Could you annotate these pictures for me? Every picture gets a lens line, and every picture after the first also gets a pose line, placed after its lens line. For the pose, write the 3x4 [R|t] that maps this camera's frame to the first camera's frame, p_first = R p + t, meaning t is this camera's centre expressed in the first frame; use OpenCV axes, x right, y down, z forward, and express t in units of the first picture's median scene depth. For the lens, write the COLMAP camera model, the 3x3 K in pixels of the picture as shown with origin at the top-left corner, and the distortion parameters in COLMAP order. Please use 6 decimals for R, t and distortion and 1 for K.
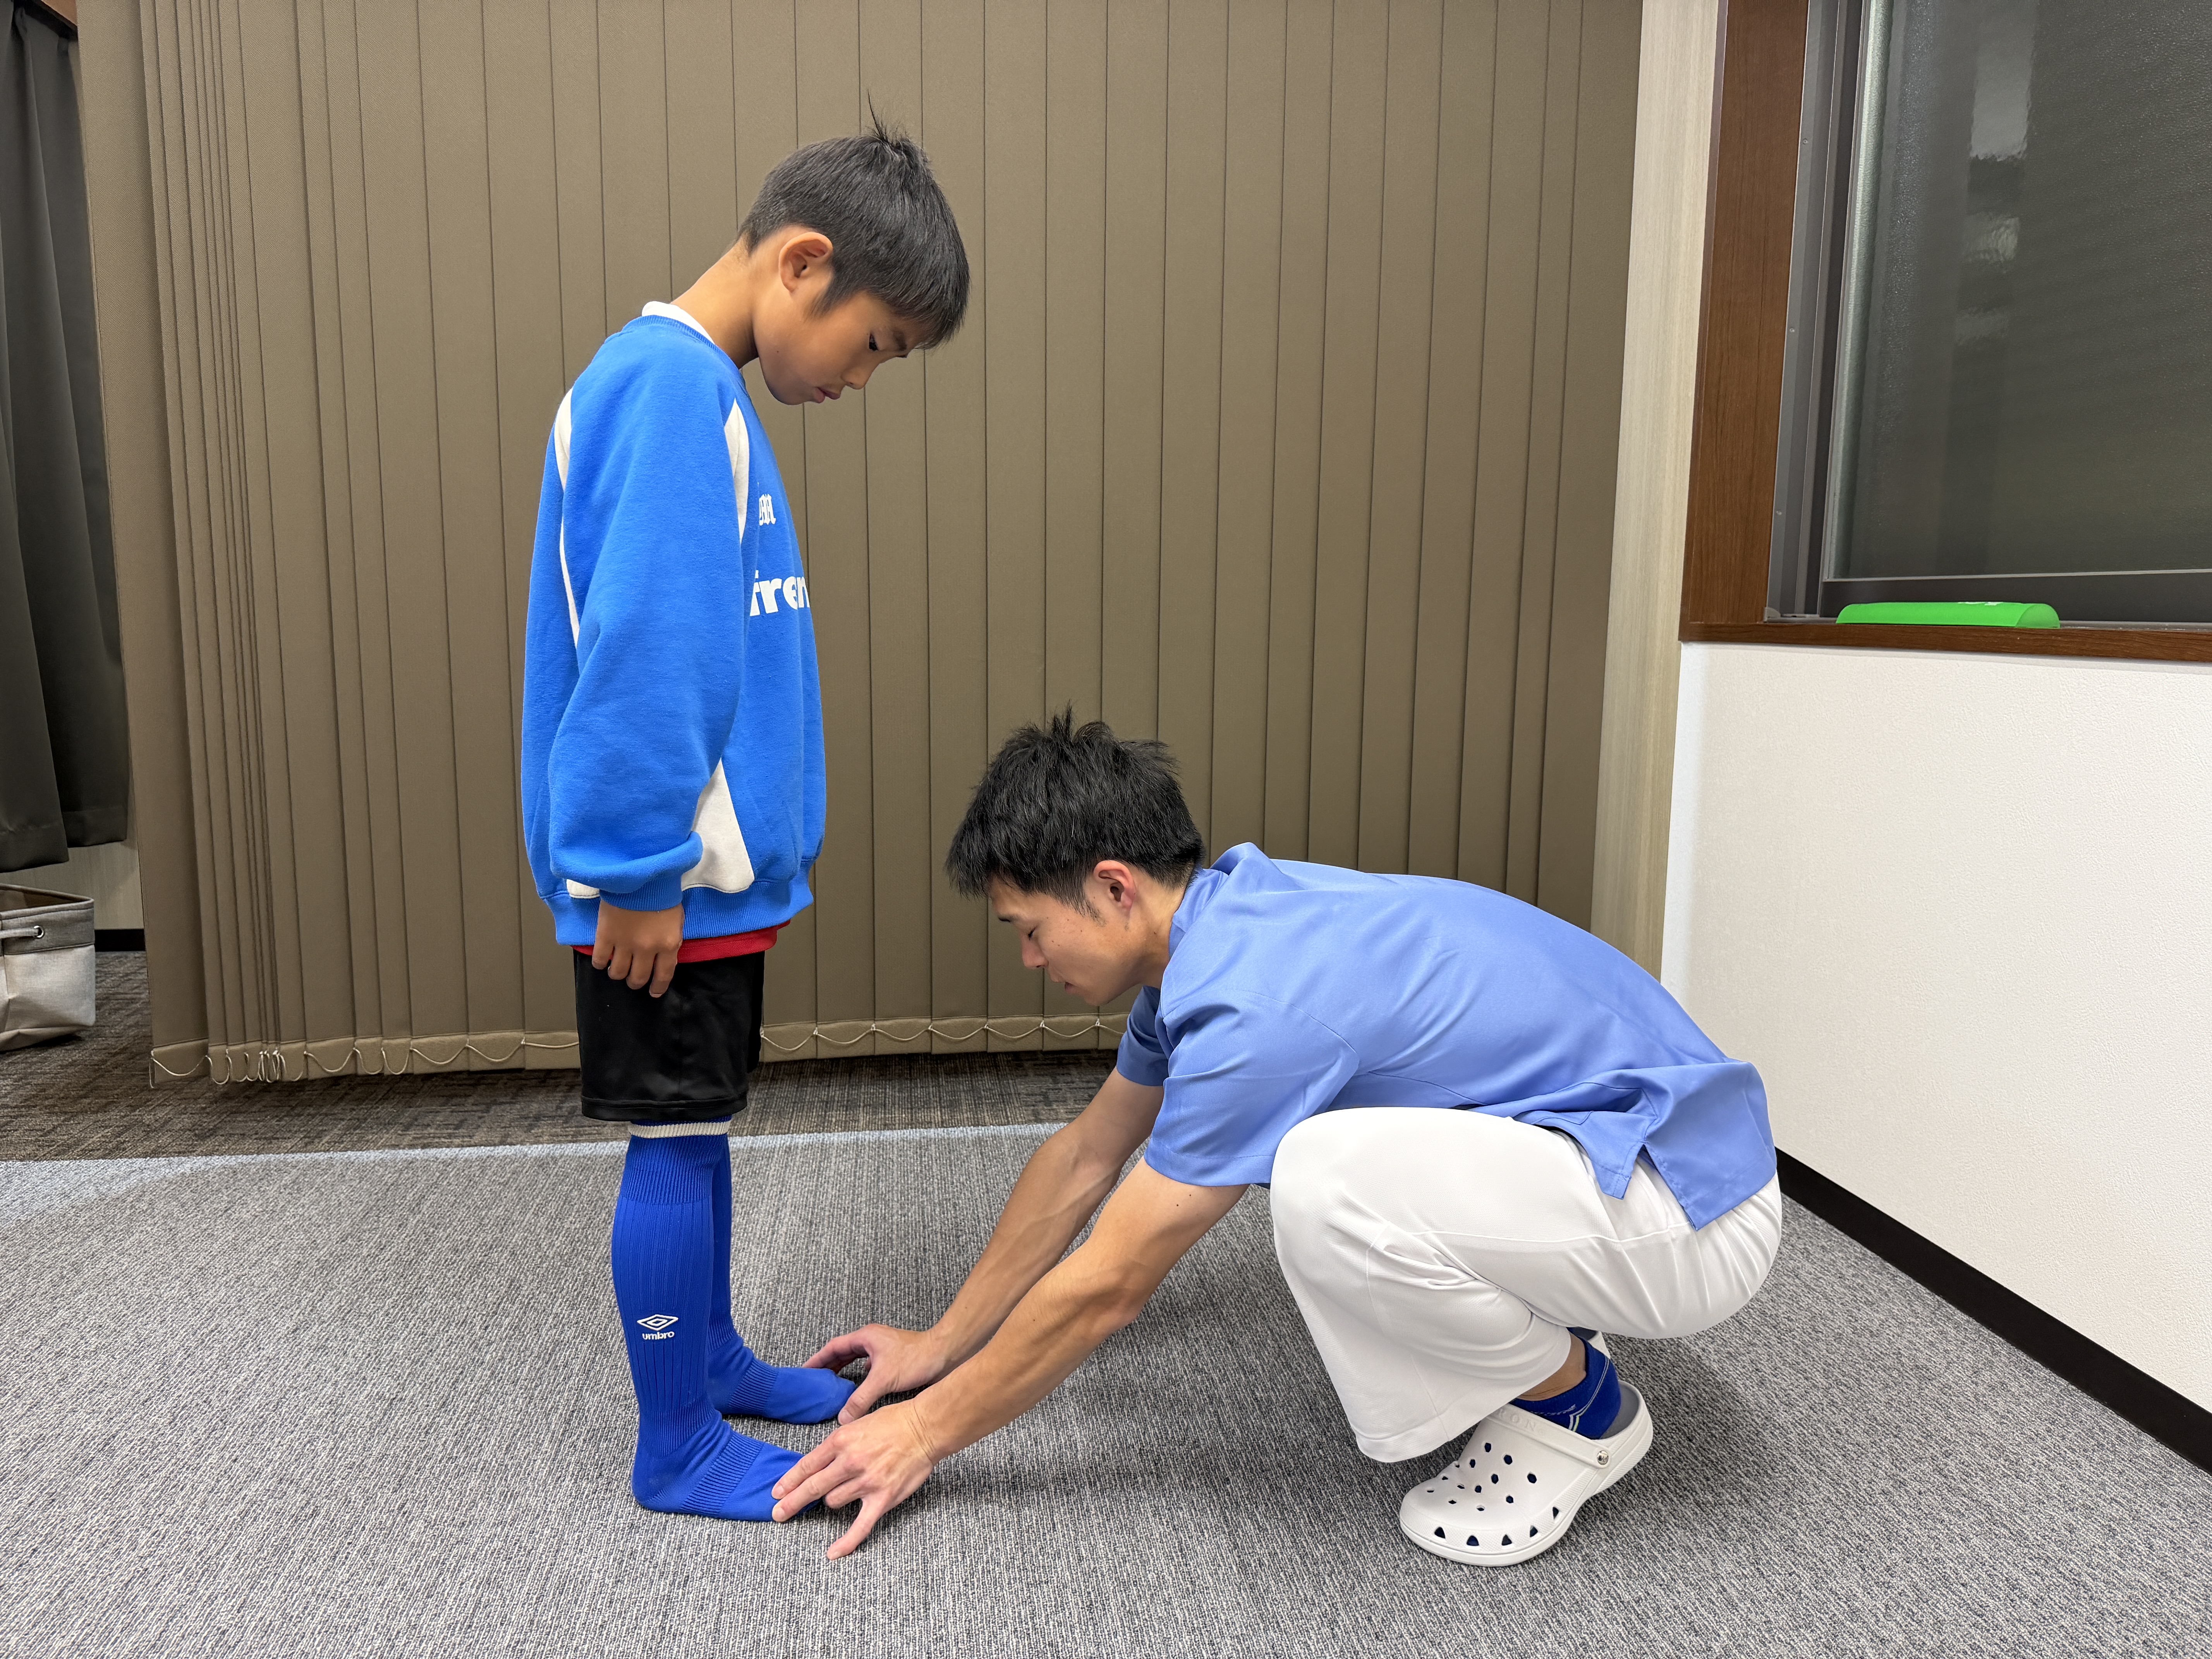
lens RADIAL K [[1506.0, 0, 1106.0], [0, 1506.0, 829.5], [0, 0, 1]] dist [0.006873, -0.002912]
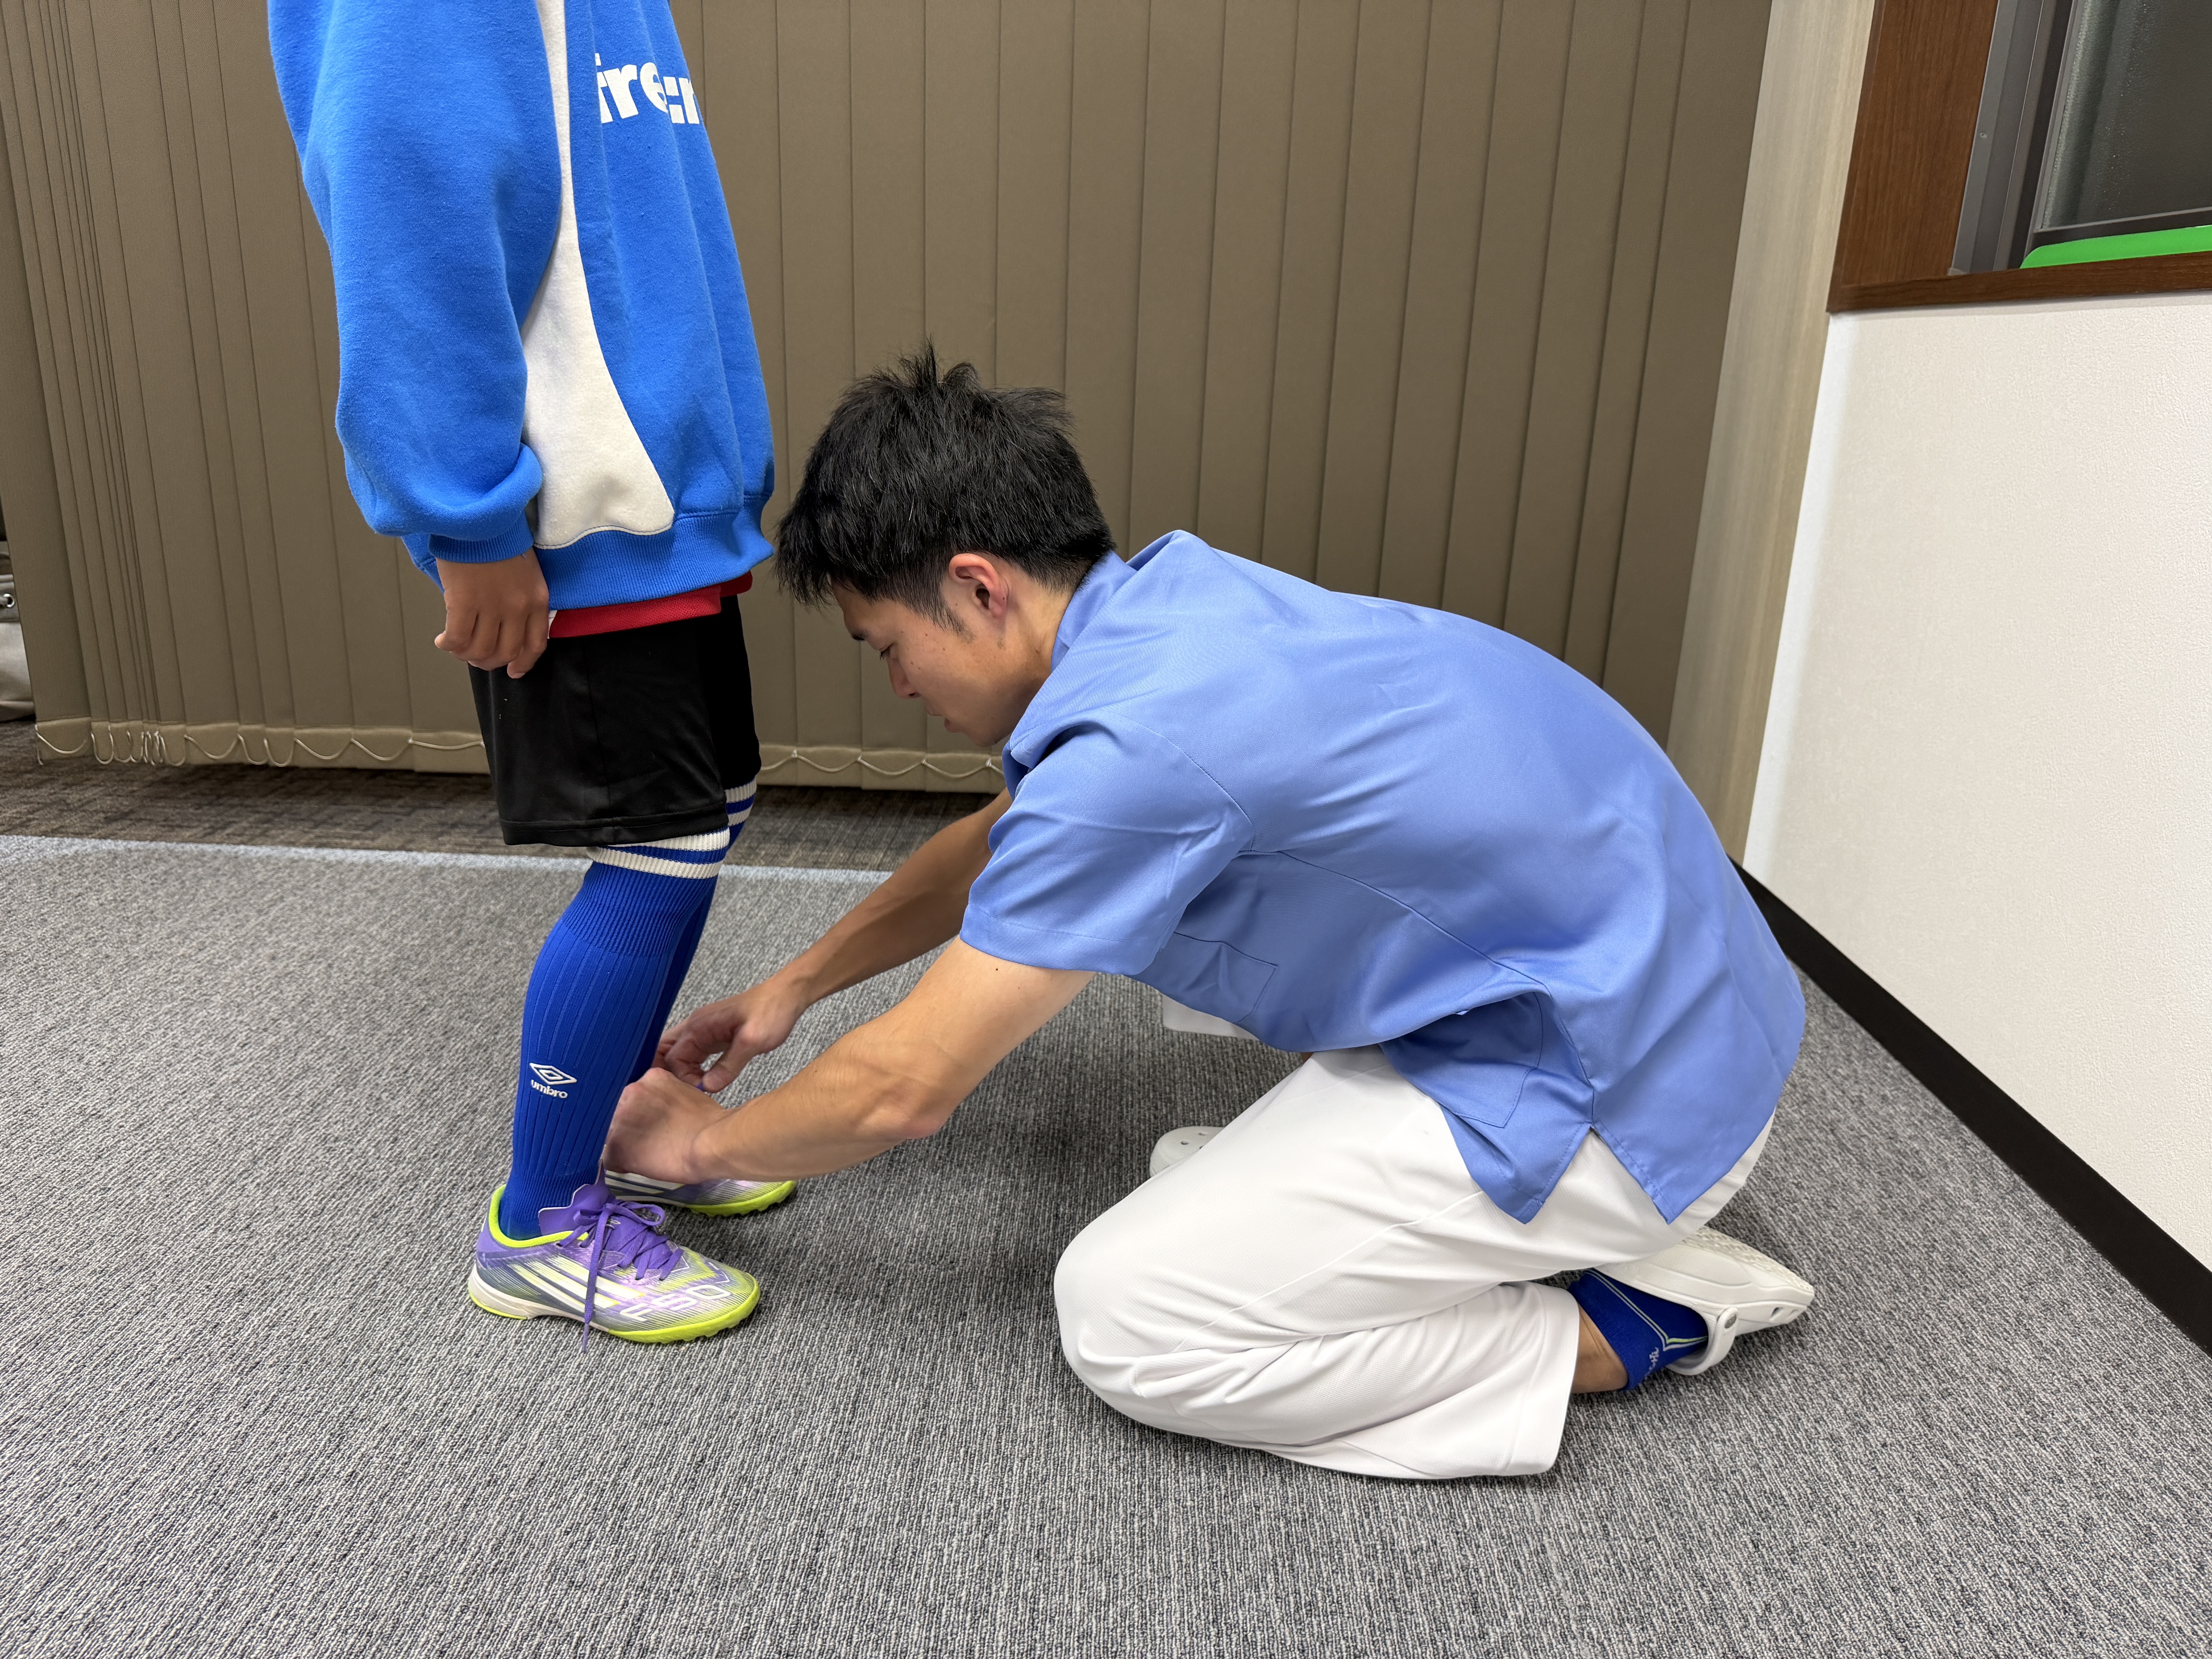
lens RADIAL K [[1511.9, 0, 1104.9], [0, 1511.9, 802.0], [0, 0, 1]] dist [0.012843, -0.013842]
pose [[0.986818, 0.066137, -0.147704, 0.200696], [-0.044624, 0.988500, 0.144484, 0.034234], [0.155561, -0.135988, 0.978421, 0.210038]]
